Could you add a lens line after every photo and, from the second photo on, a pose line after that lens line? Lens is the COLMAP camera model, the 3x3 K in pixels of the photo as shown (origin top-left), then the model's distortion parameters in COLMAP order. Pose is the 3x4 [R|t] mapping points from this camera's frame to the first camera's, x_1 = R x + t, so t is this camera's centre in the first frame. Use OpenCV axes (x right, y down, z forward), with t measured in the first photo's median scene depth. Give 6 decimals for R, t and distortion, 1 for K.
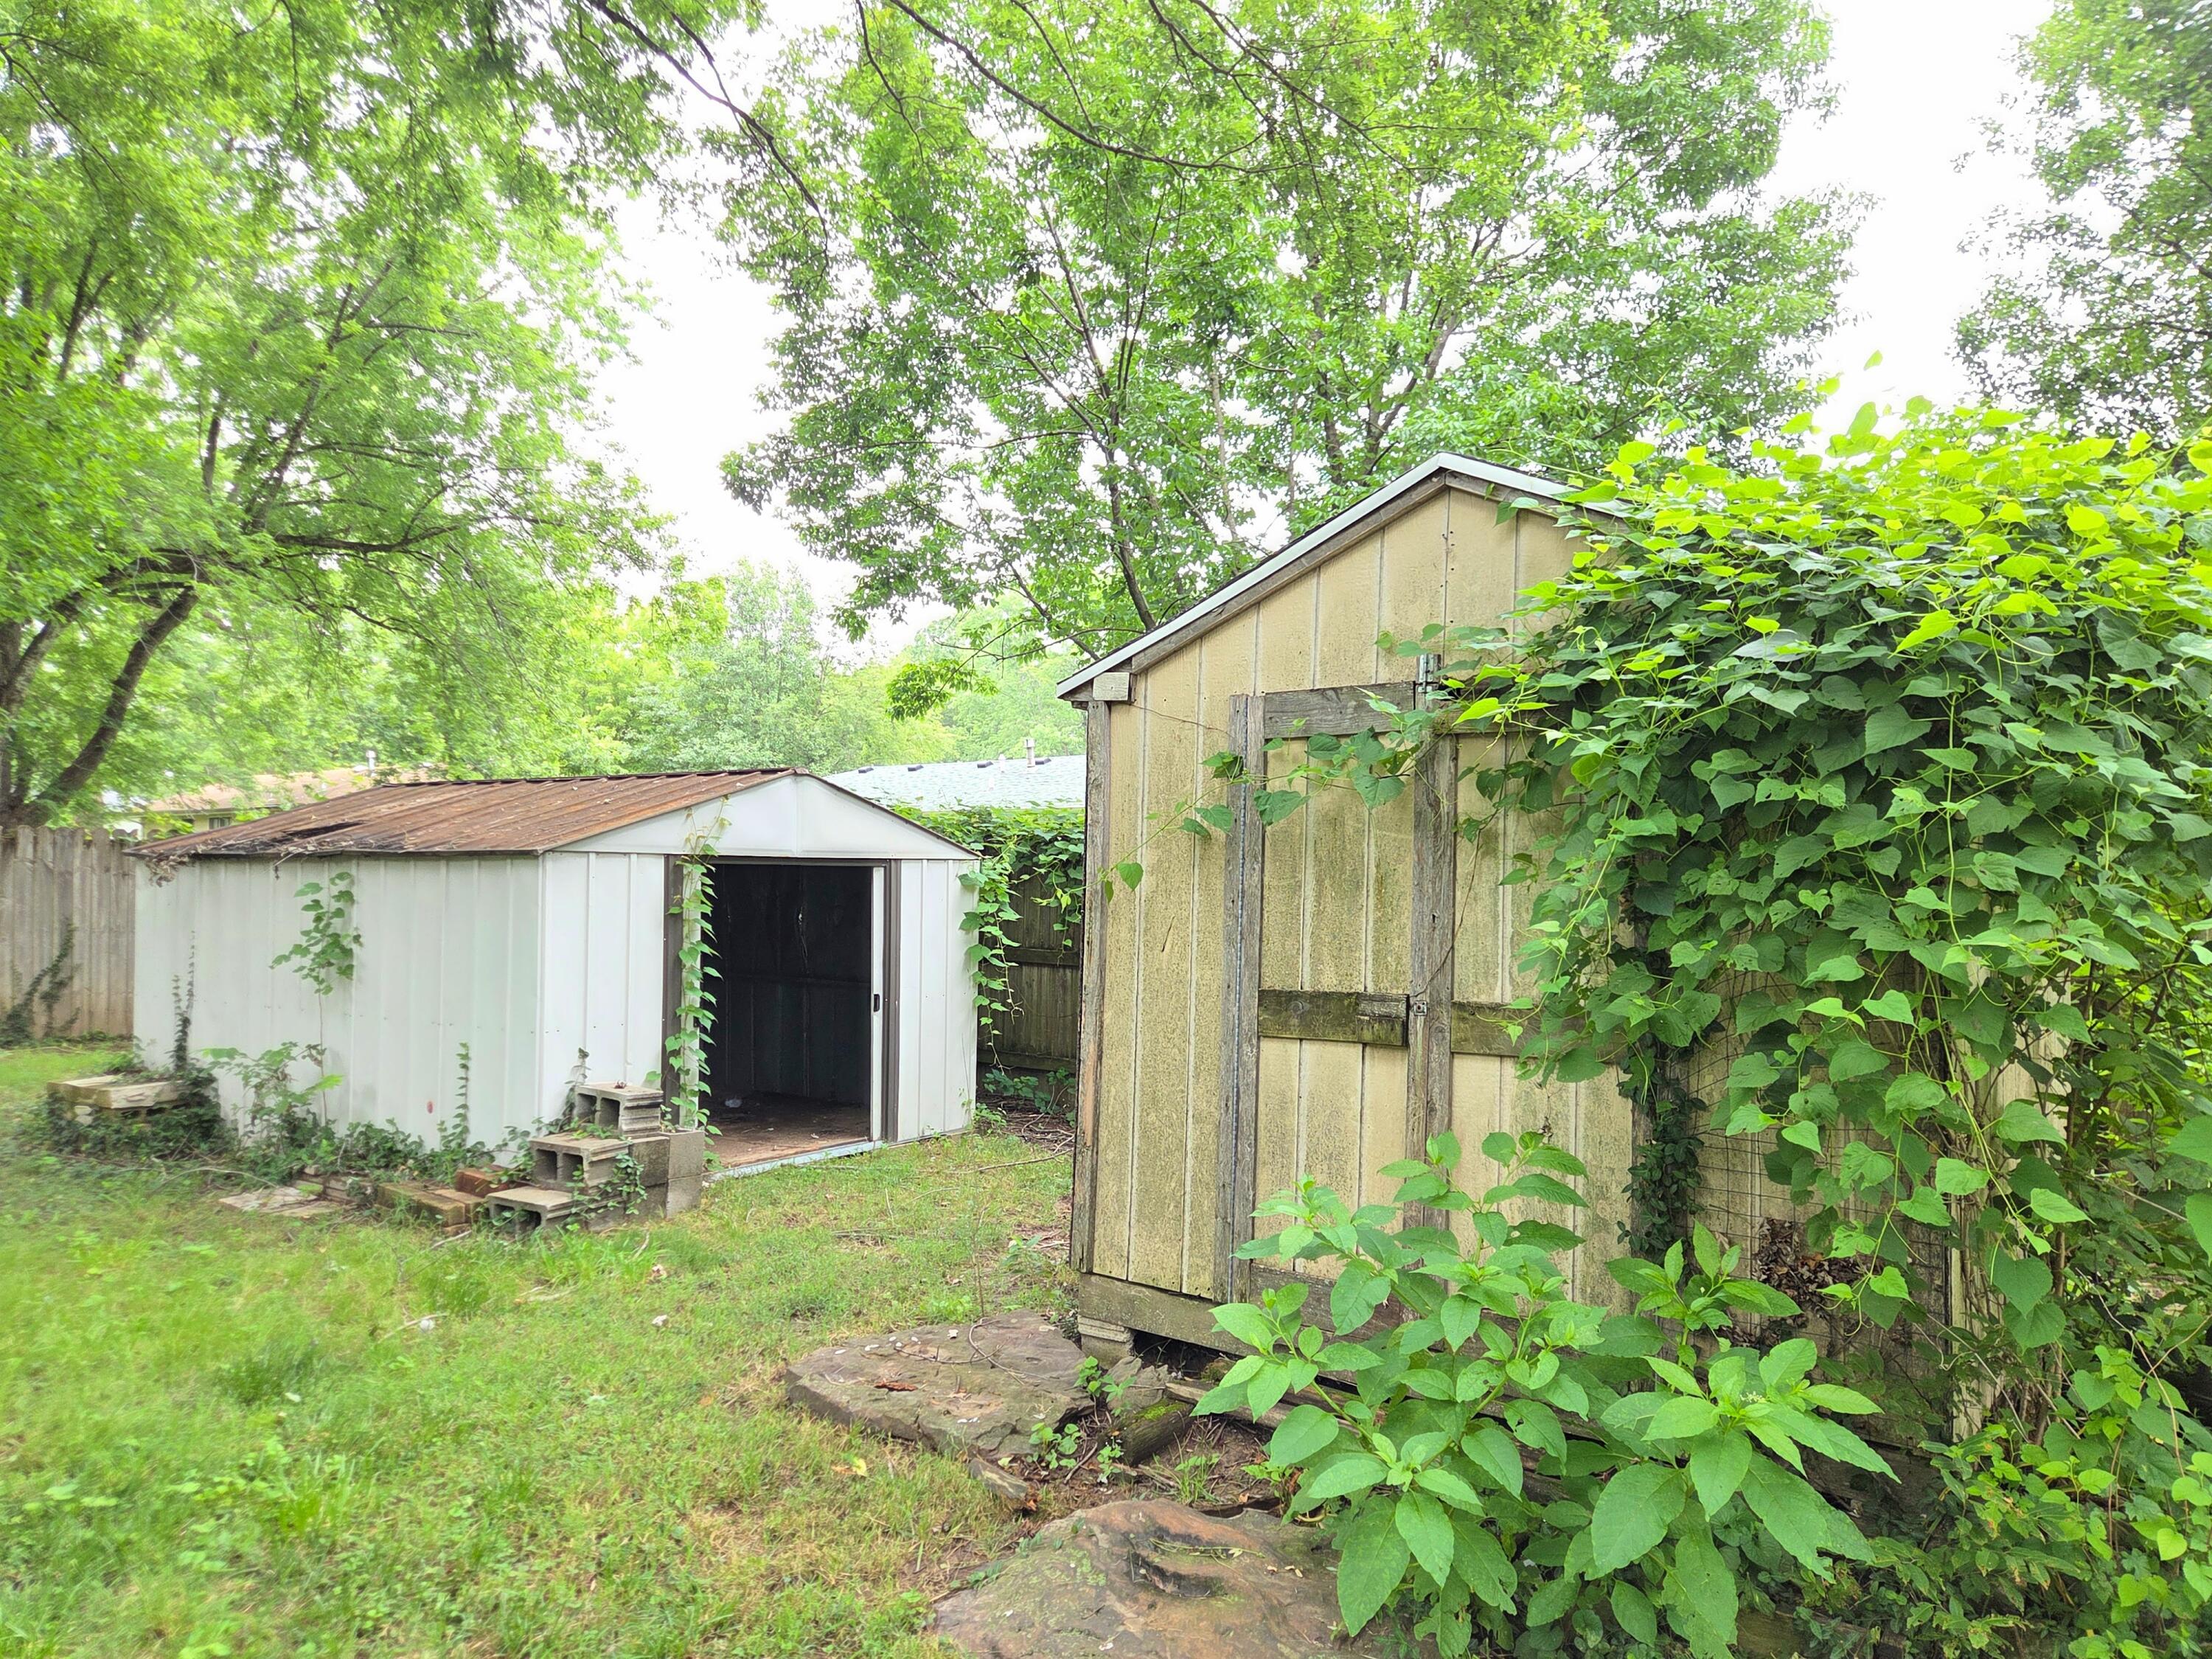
lens RADIAL K [[1553.2, 0, 1074.7], [0, 1553.2, 833.8], [0, 0, 1]] dist [0.057953, 0.000218]
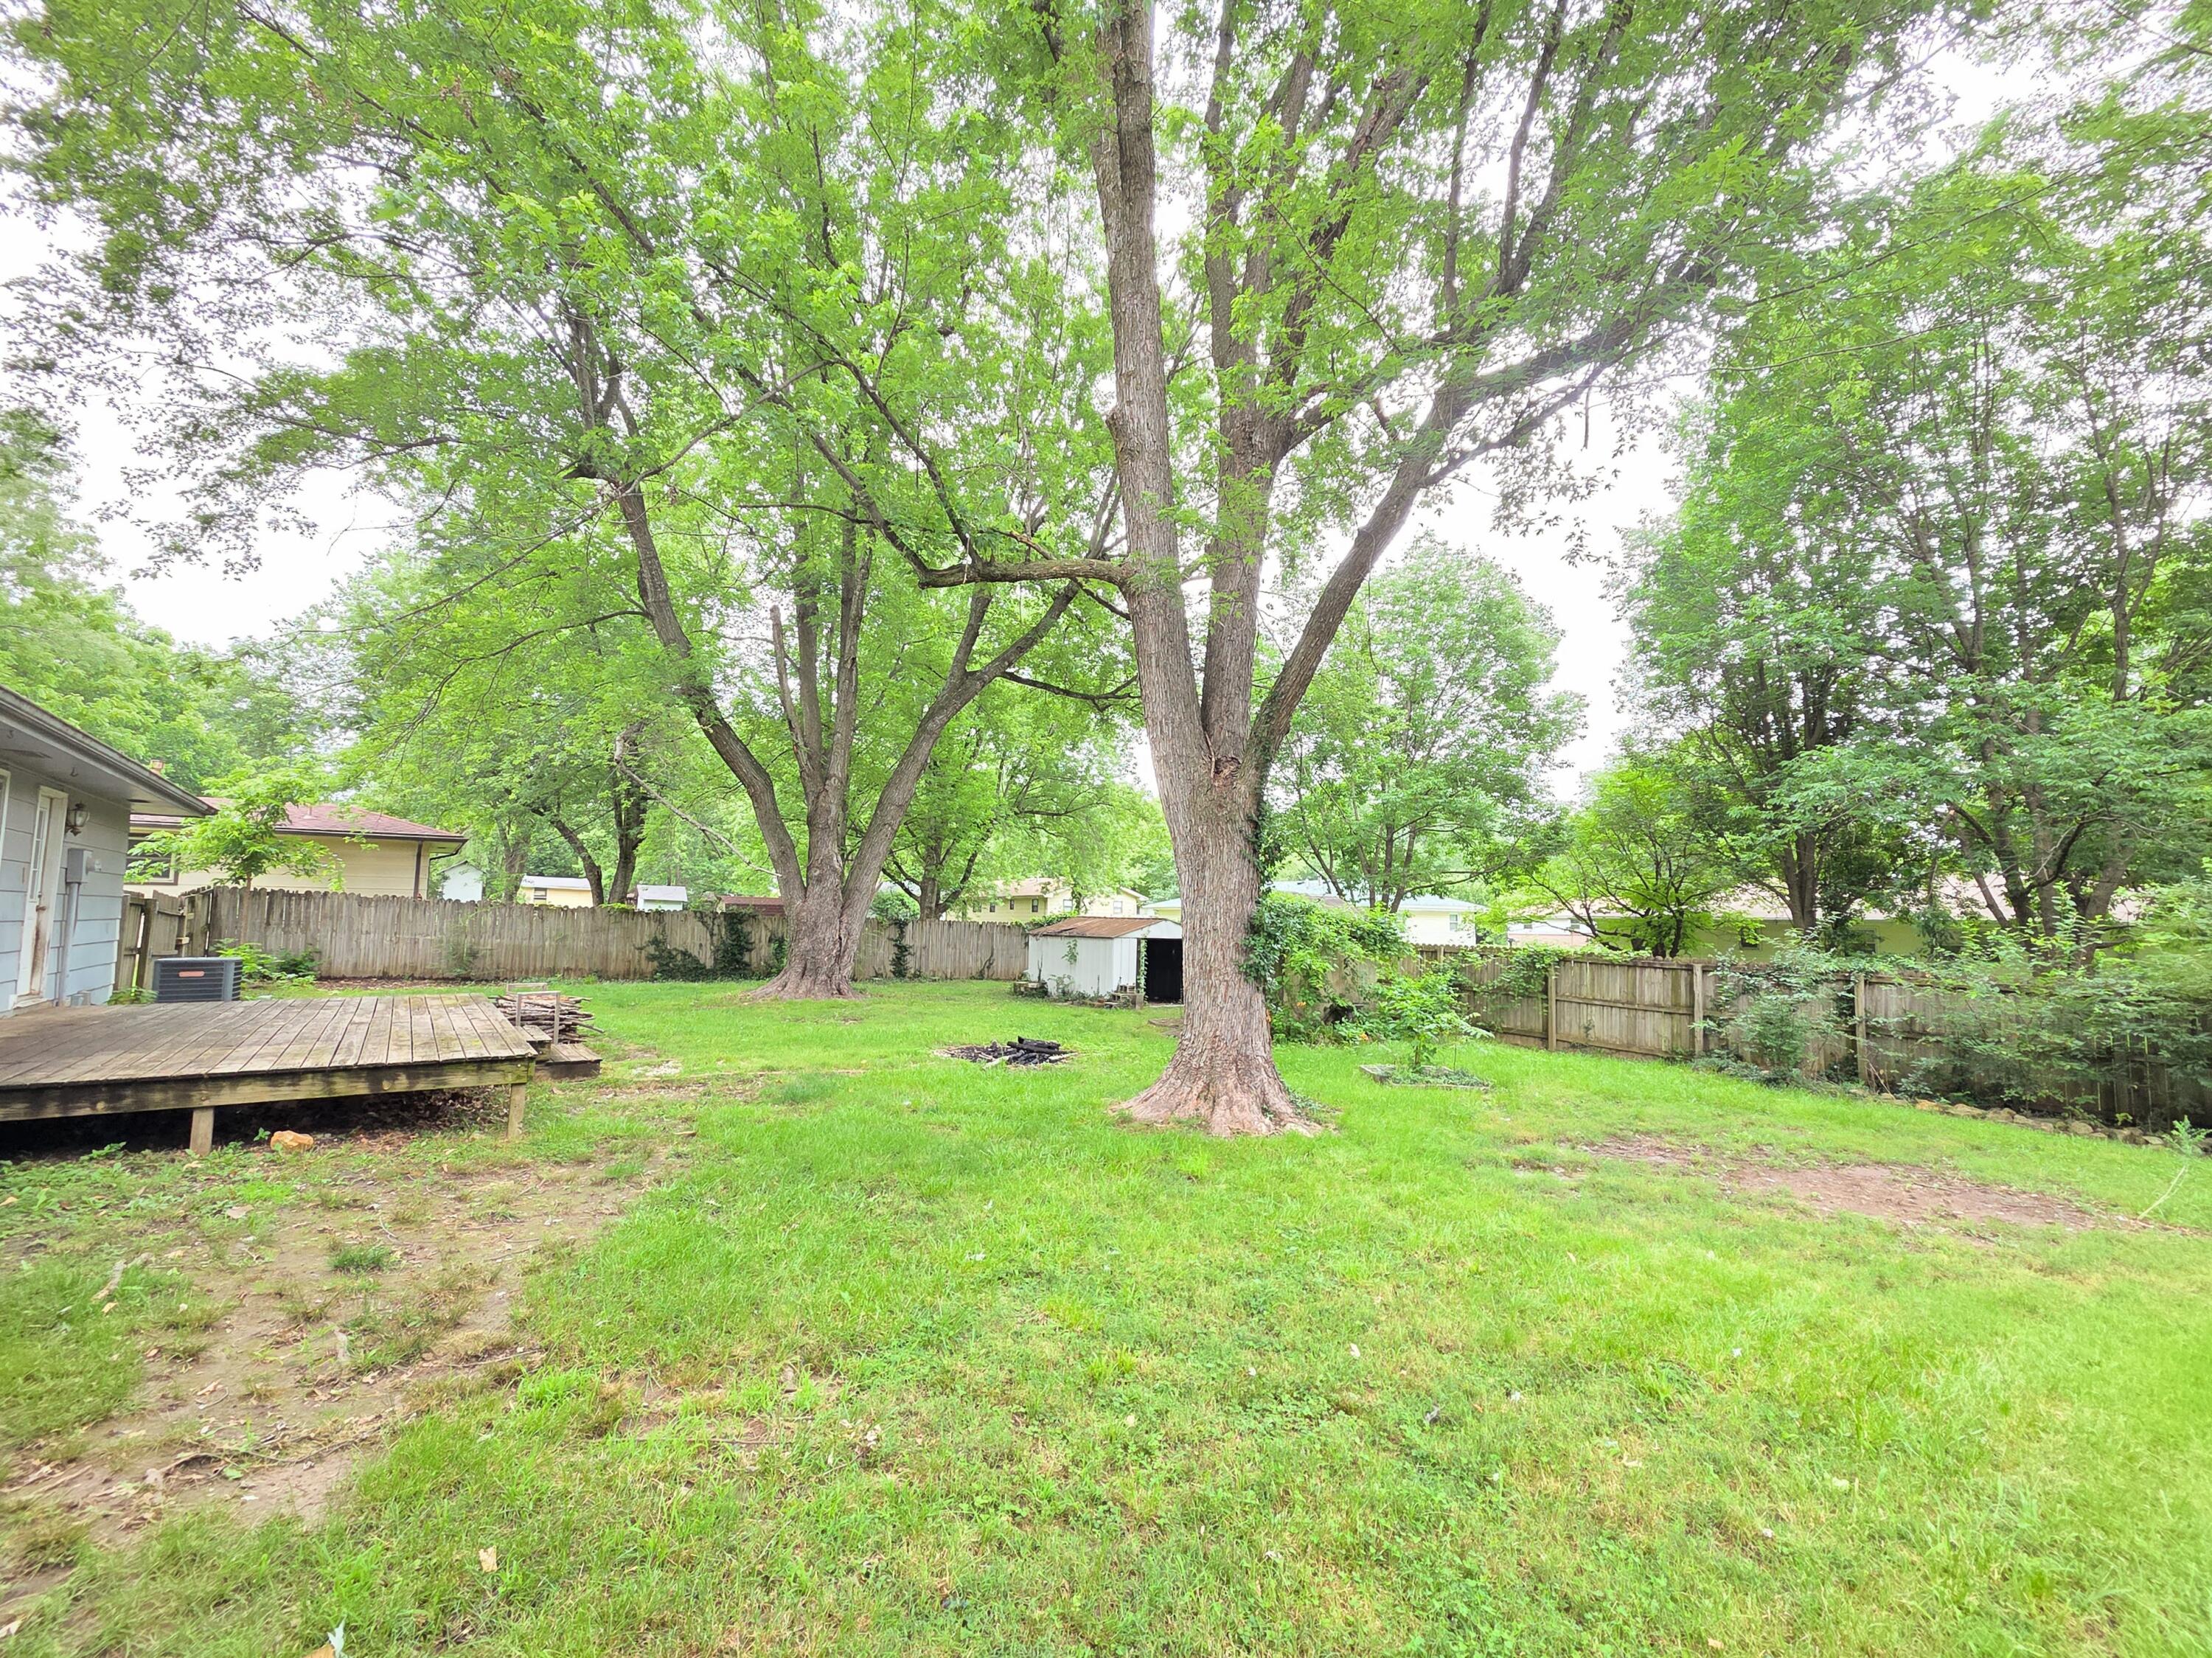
lens RADIAL K [[910.0, 0, 1111.9], [0, 910.0, 841.2], [0, 0, 1]] dist [0.003043, 0.000344]
pose [[0.948726, -0.011448, -0.315893, 0.830253], [-0.010136, 0.997728, -0.066600, -0.145096], [0.315938, 0.066387, 0.946454, -2.547458]]
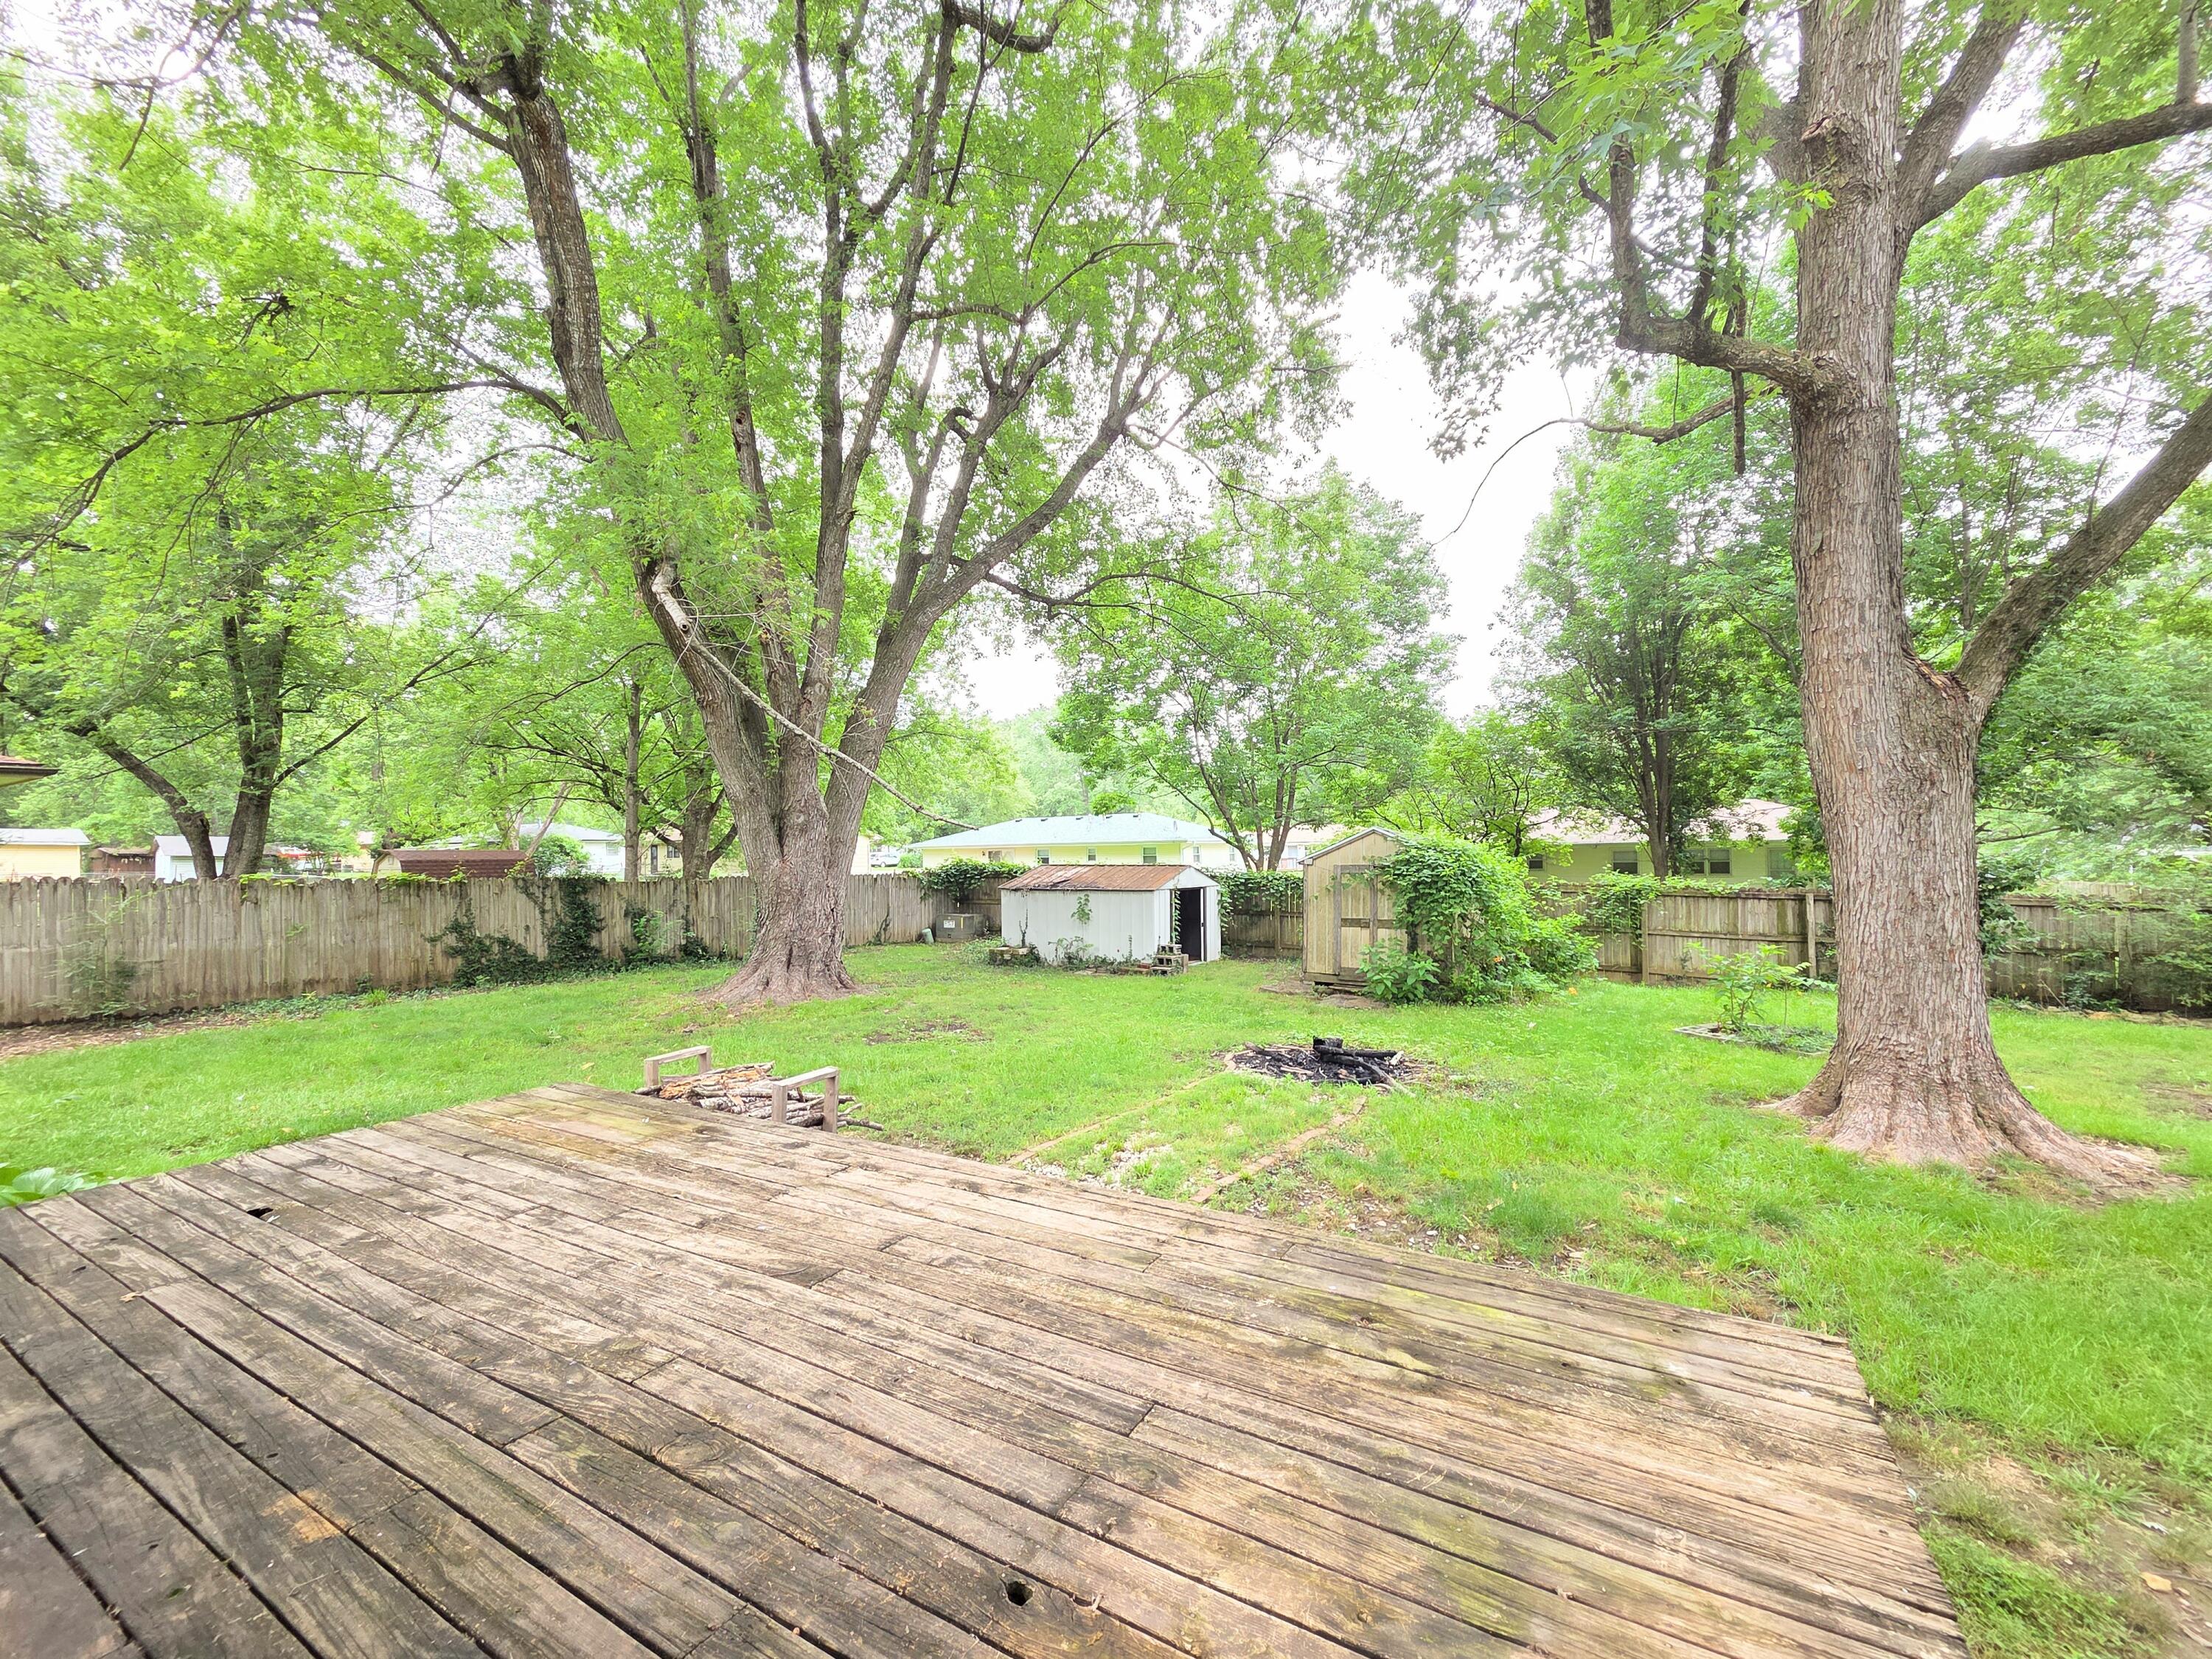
lens RADIAL K [[889.9, 0, 1118.6], [0, 889.9, 832.6], [0, 0, 1]] dist [0.010017, -0.004333]
pose [[0.997112, -0.013441, 0.074745, -0.850911], [0.013651, 0.999904, -0.002311, -0.196929], [-0.074707, 0.003325, 0.997200, -1.990321]]
